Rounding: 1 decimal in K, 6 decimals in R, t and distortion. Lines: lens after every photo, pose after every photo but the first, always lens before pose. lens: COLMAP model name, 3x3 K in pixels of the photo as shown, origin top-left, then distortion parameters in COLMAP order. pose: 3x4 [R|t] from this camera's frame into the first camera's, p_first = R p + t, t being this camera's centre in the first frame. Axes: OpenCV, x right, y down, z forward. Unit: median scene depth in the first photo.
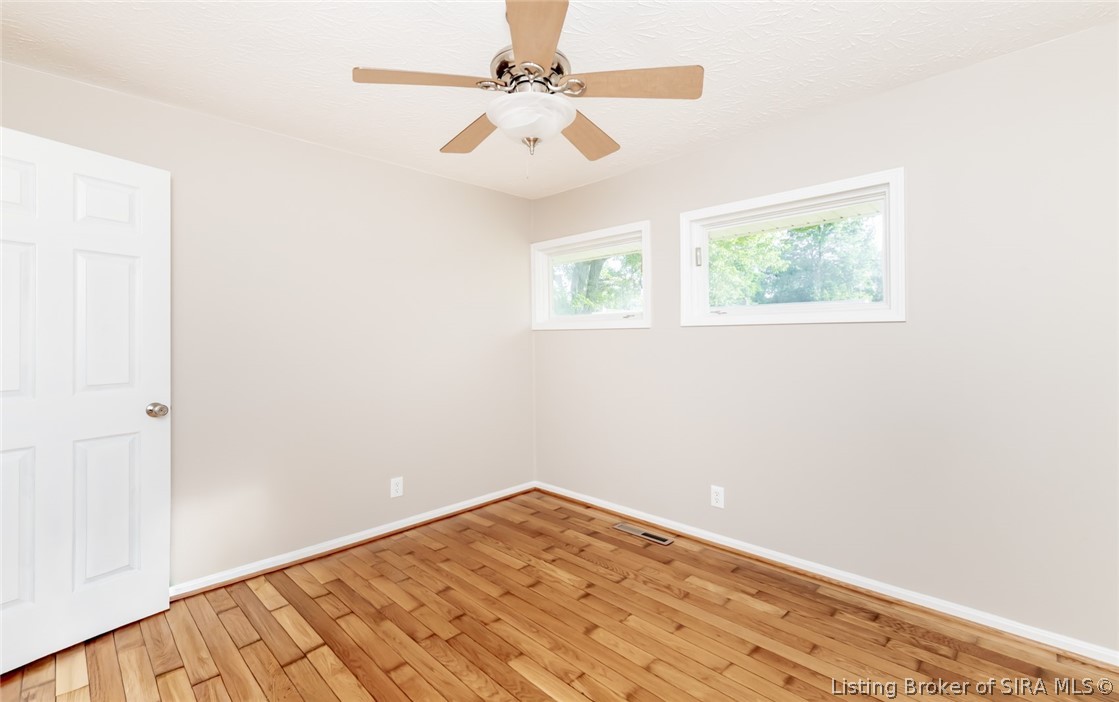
lens RADIAL K [[491.7, 0, 561.4], [0, 491.7, 341.8], [0, 0, 1]] dist [0.002477, 0.000171]
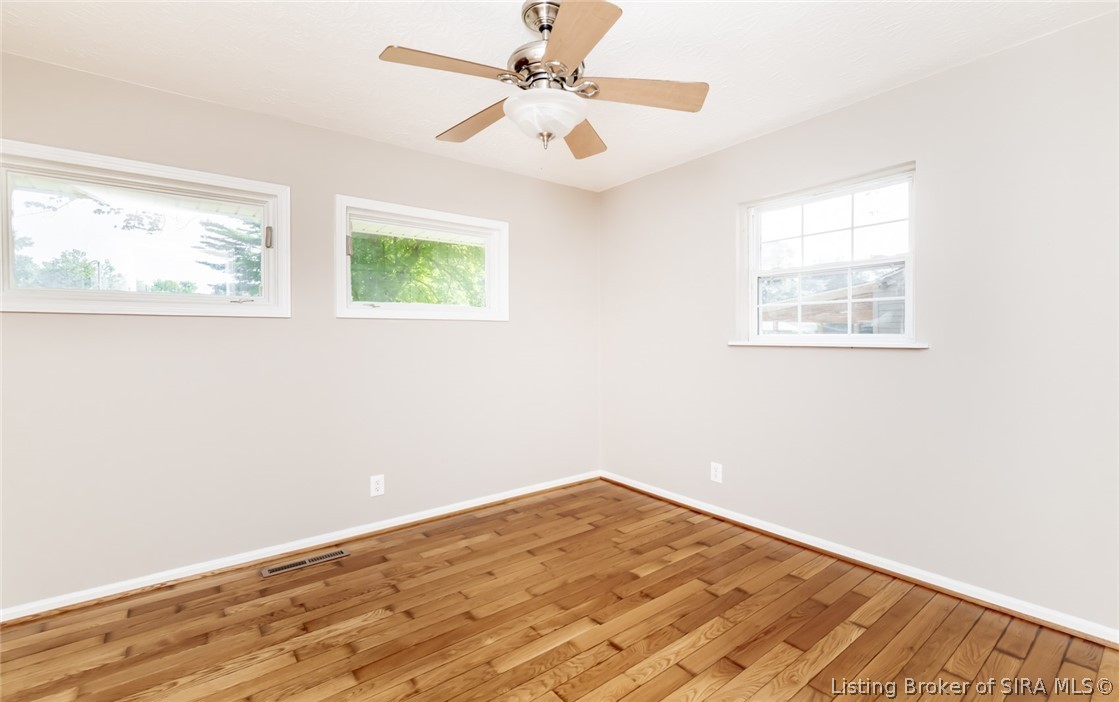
lens RADIAL K [[491.7, 0, 561.4], [0, 491.7, 341.8], [0, 0, 1]] dist [0.002477, 0.000171]
pose [[0.122184, -0.007220, 0.992481, -0.745504], [0.007889, 0.999949, 0.006303, 0.013058], [-0.992476, 0.007059, 0.122235, 0.558866]]
